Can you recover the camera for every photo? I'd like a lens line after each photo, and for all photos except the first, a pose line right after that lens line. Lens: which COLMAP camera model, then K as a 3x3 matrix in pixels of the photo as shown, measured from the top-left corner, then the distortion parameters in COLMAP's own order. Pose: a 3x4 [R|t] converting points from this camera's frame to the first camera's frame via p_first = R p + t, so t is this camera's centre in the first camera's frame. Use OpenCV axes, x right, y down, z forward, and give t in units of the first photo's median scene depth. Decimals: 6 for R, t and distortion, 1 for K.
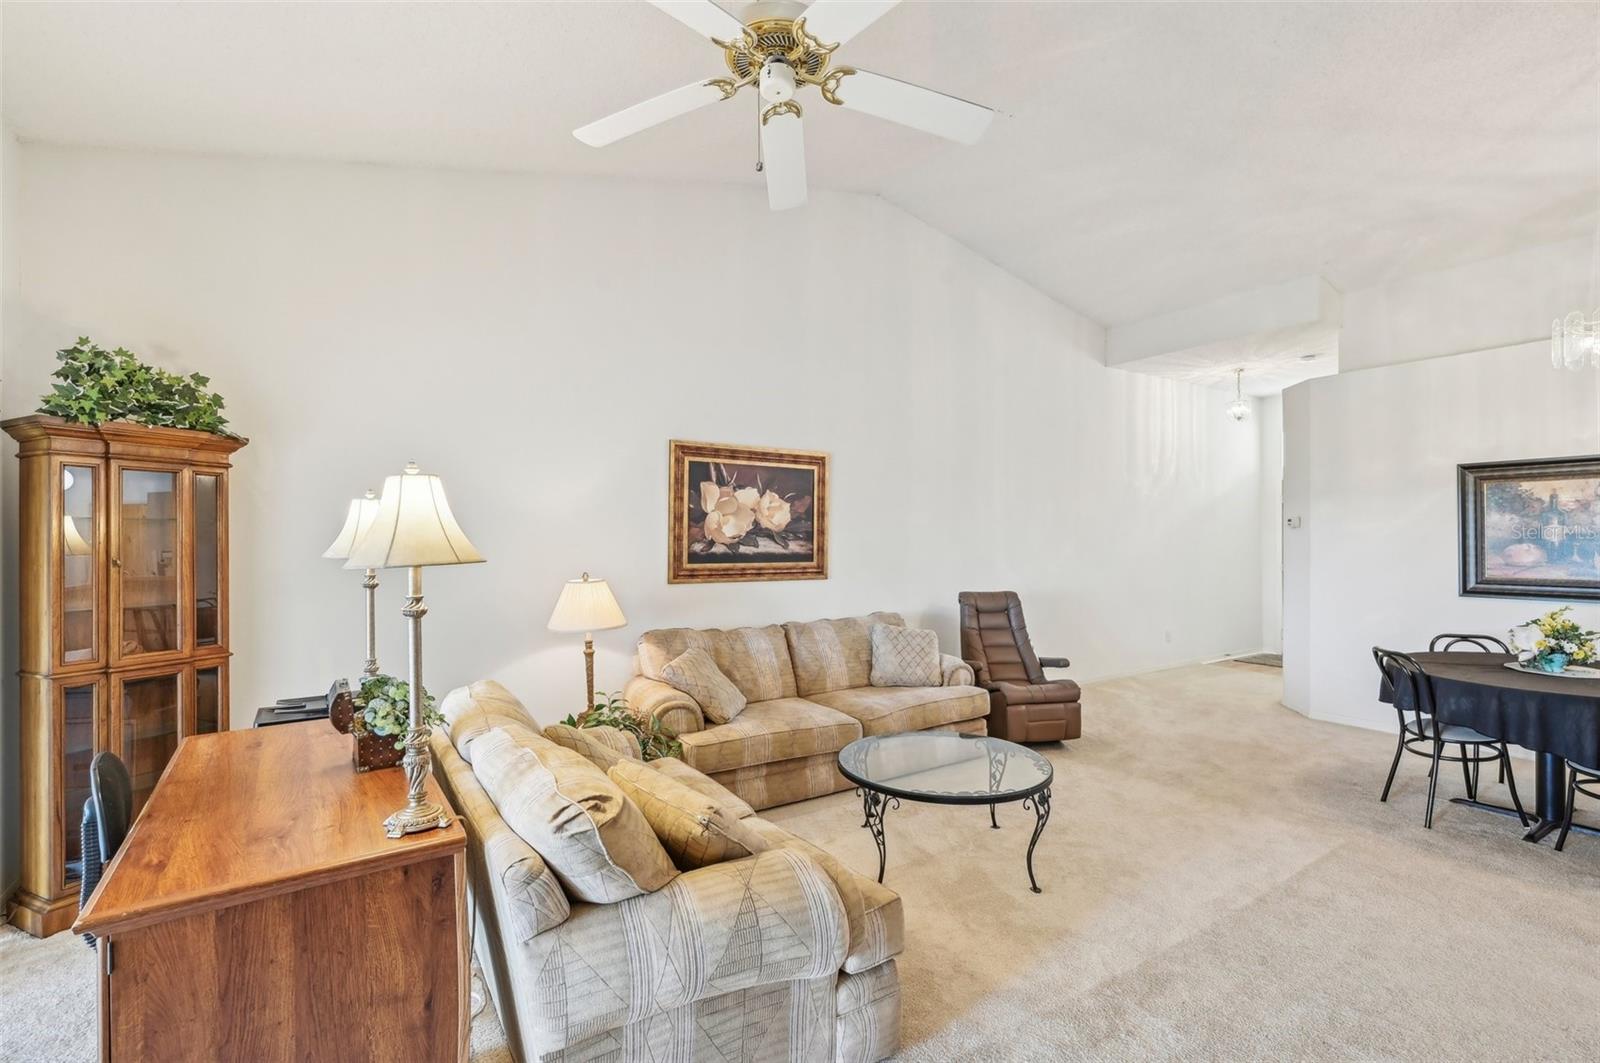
lens RADIAL K [[725.5, 0, 808.3], [0, 725.5, 533.5], [0, 0, 1]] dist [0.001947, -0.000152]
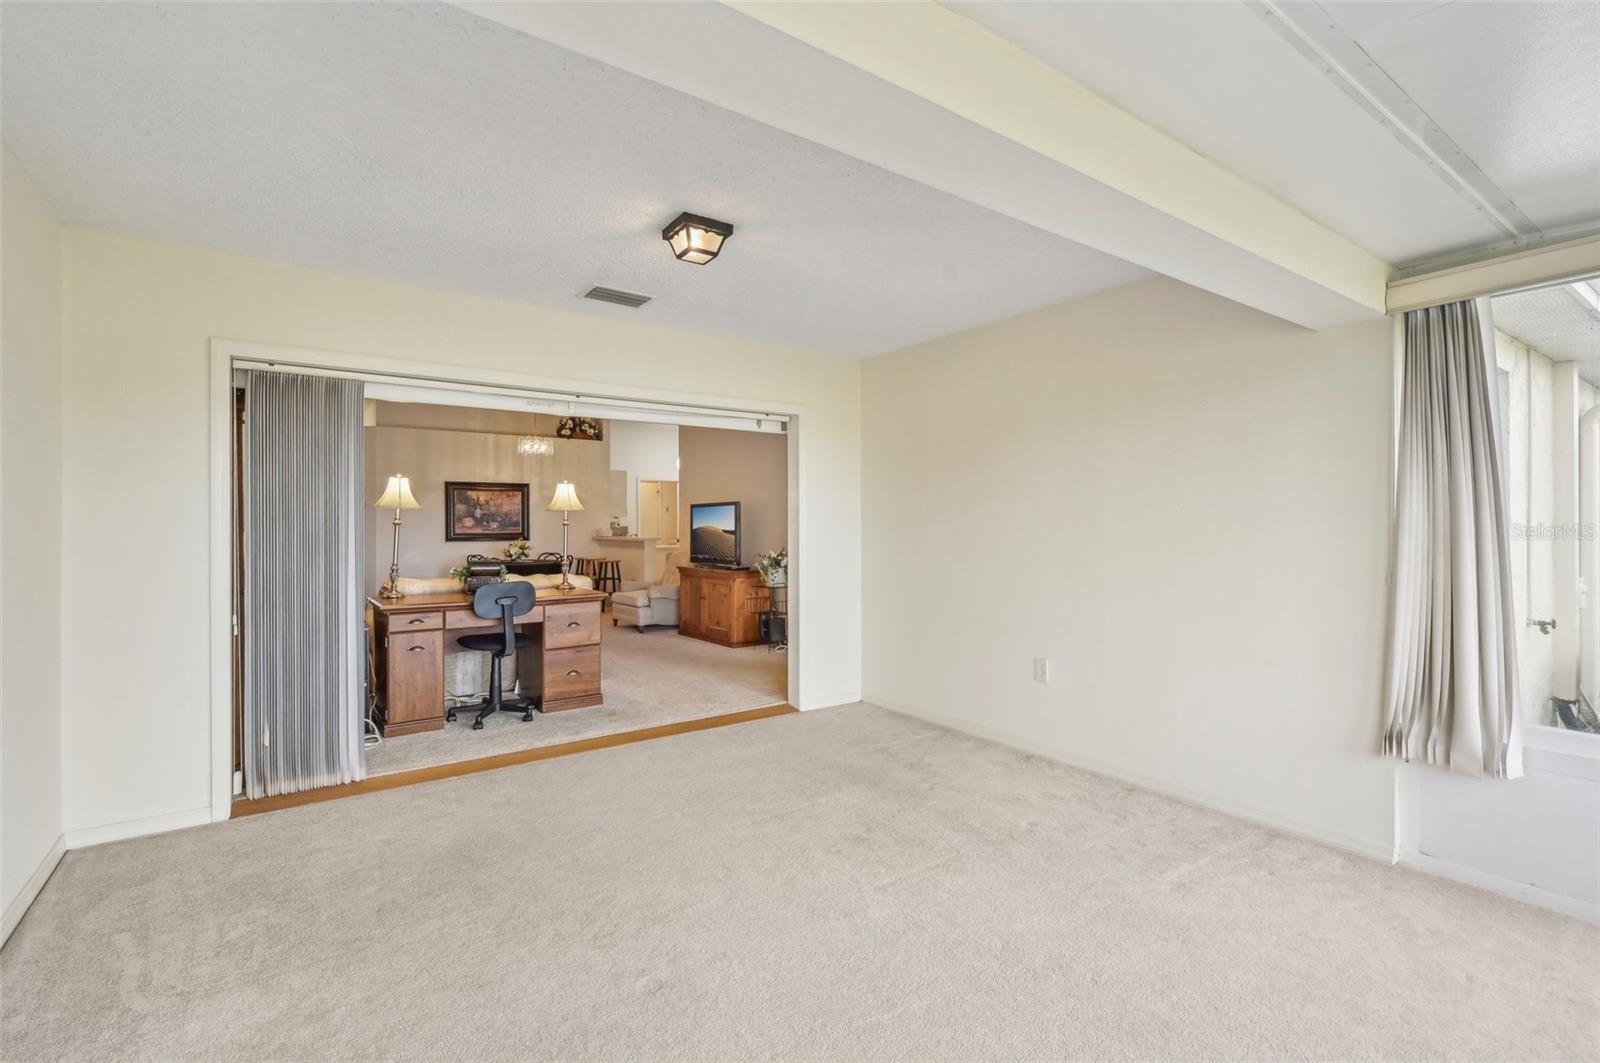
lens RADIAL K [[725.5, 0, 794.3], [0, 725.5, 526.0], [0, 0, 1]] dist [0.001947, -0.000152]
pose [[-0.021733, 0.002192, 0.999761, -1.323023], [0.000433, 0.999998, -0.002183, 0.044468], [-0.999764, 0.000385, -0.021734, 0.001329]]
